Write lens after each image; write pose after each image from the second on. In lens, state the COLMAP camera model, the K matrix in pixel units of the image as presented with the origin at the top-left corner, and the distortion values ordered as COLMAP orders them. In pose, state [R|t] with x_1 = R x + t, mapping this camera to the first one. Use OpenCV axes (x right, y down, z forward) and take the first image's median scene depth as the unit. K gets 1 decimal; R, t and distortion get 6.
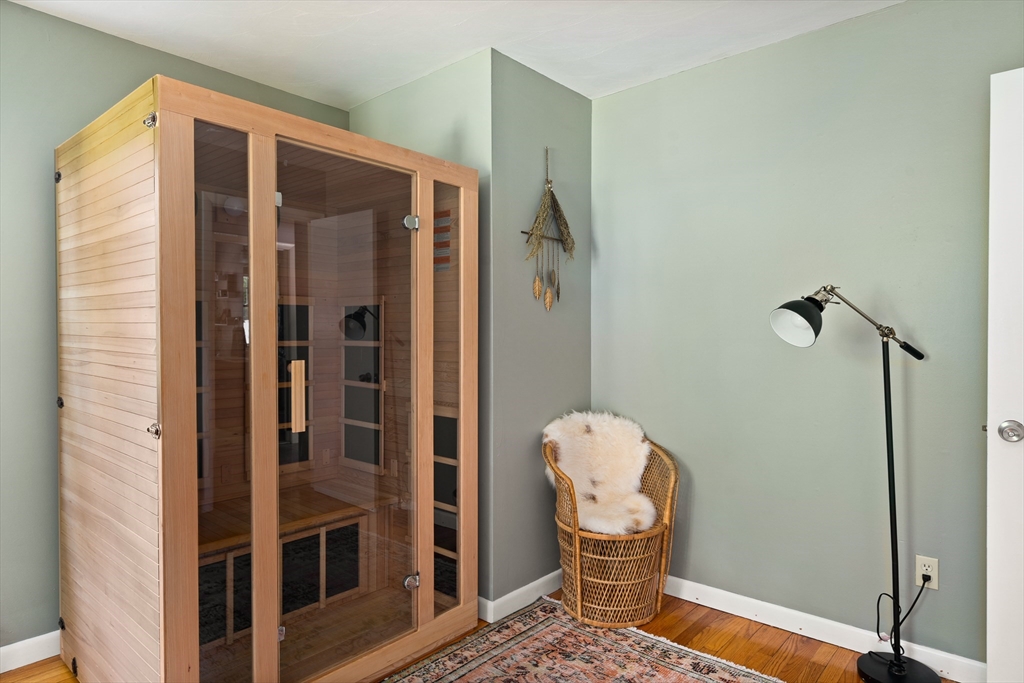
lens RADIAL K [[618.8, 0, 500.7], [0, 618.8, 342.6], [0, 0, 1]] dist [0.004379, 0.002026]
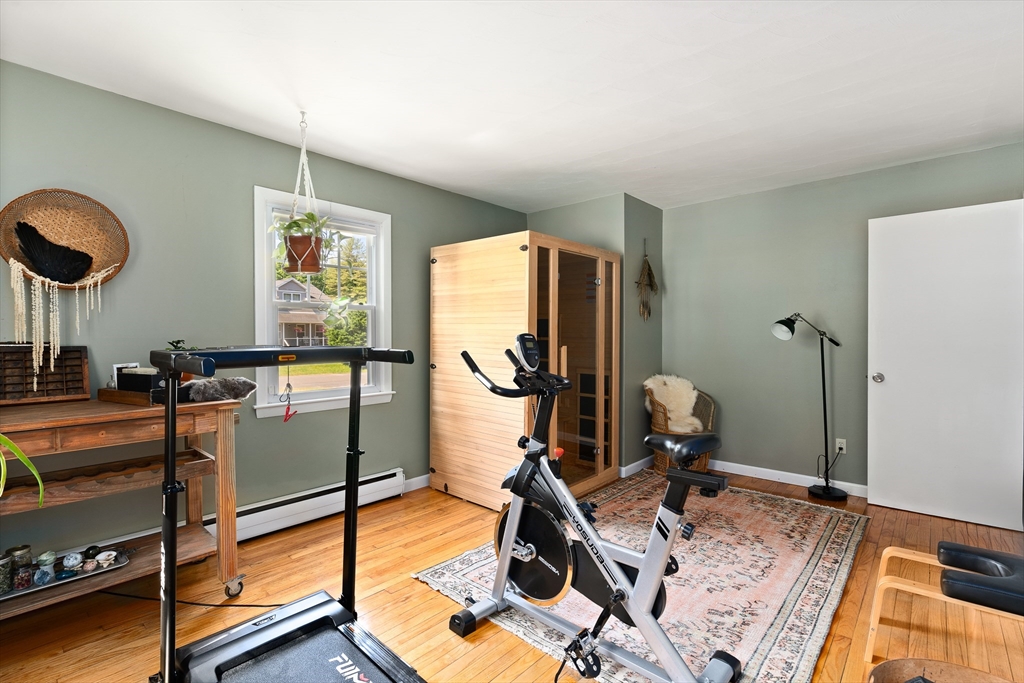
lens RADIAL K [[468.2, 0, 514.1], [0, 468.2, 335.8], [0, 0, 1]] dist [-0.003389, 0.000238]
pose [[0.999942, 0.001210, -0.010705, -0.366658], [-0.001278, 0.999979, -0.006375, 0.002570], [0.010697, 0.006388, 0.999922, -0.541486]]
